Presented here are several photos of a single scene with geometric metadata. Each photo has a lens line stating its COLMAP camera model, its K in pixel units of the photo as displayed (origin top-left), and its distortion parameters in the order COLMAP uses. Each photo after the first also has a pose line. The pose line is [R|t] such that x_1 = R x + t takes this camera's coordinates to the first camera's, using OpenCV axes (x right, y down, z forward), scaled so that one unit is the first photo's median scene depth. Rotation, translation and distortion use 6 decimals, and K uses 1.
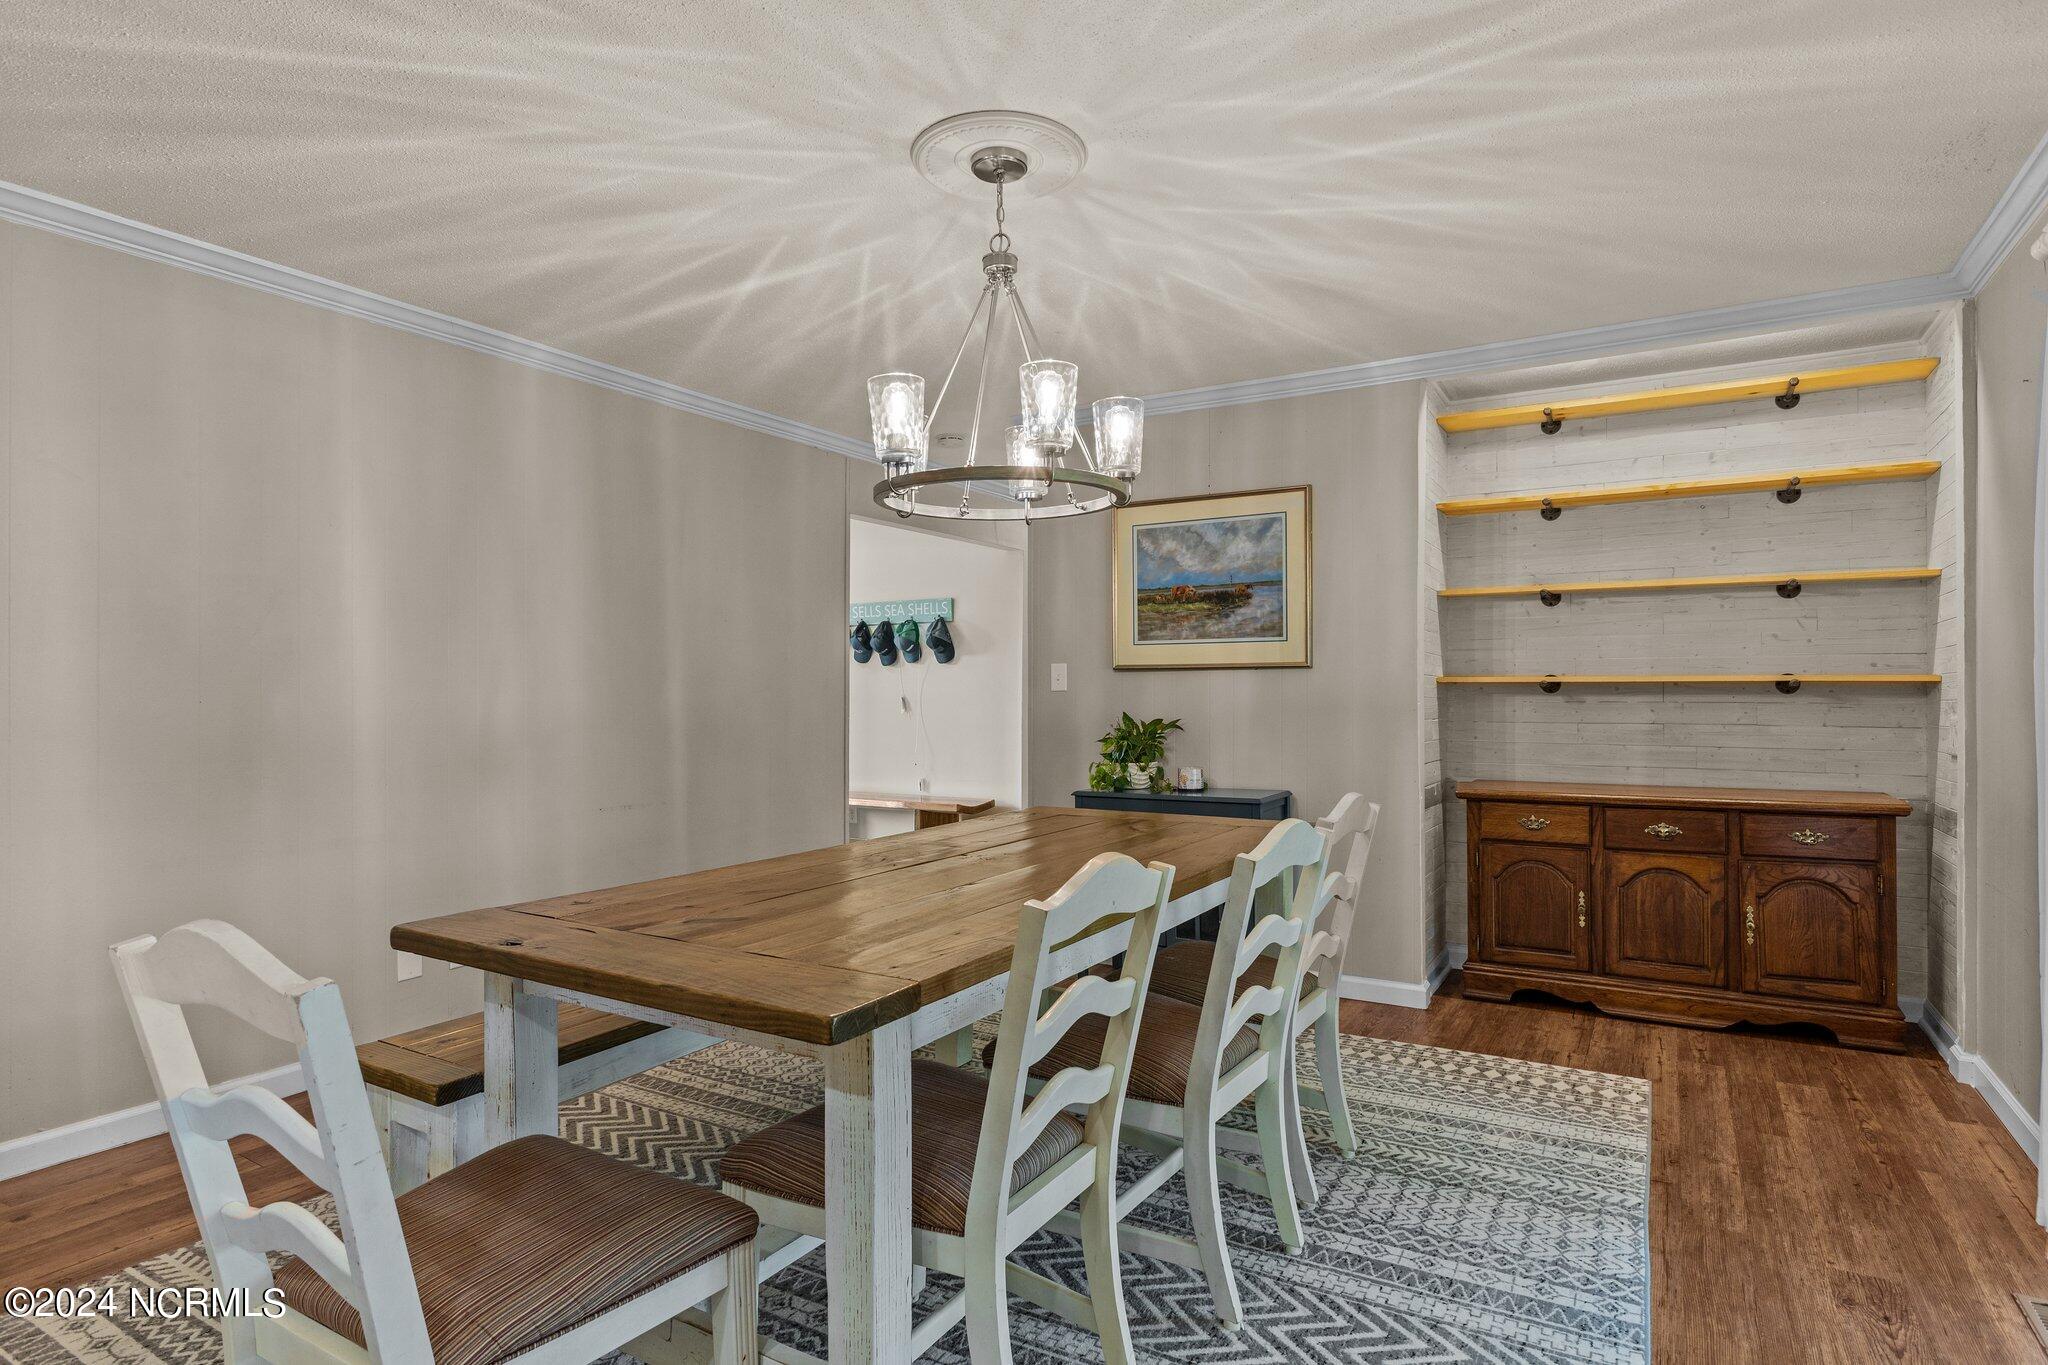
lens RADIAL K [[1067.8, 0, 1027.9], [0, 1067.8, 681.9], [0, 0, 1]] dist [-0.000331, -0.000008]
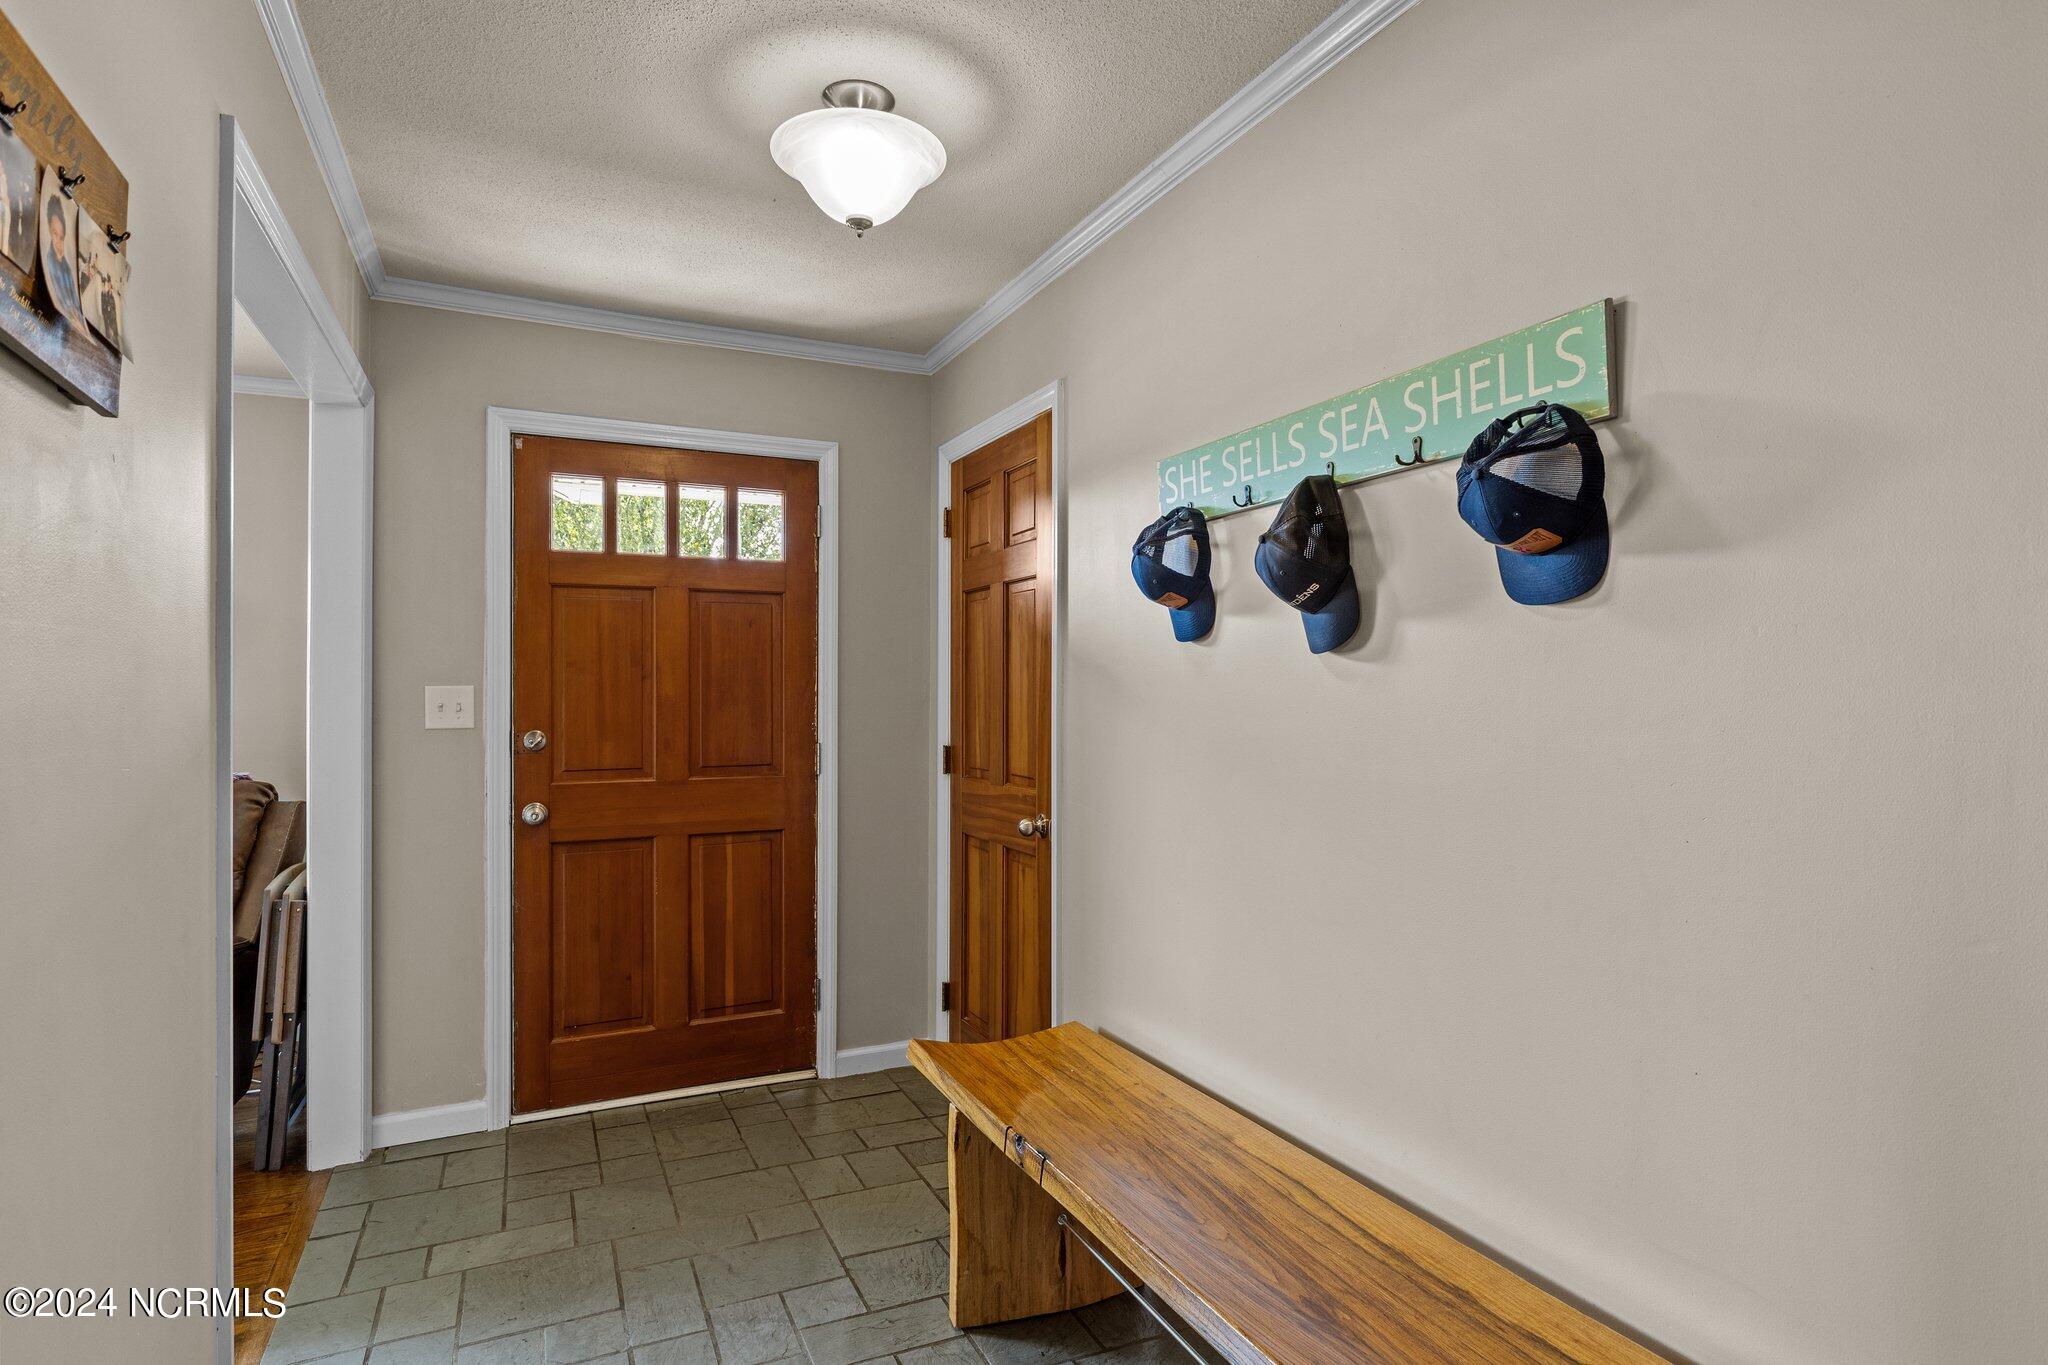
lens RADIAL K [[1067.8, 0, 1022.2], [0, 1067.8, 680.0], [0, 0, 1]] dist [-0.000331, -0.000008]
pose [[0.831771, -0.003821, -0.555106, -0.051888], [0.001929, 0.999990, -0.003993, -0.007273], [0.555116, 0.002250, 0.831770, 0.766923]]
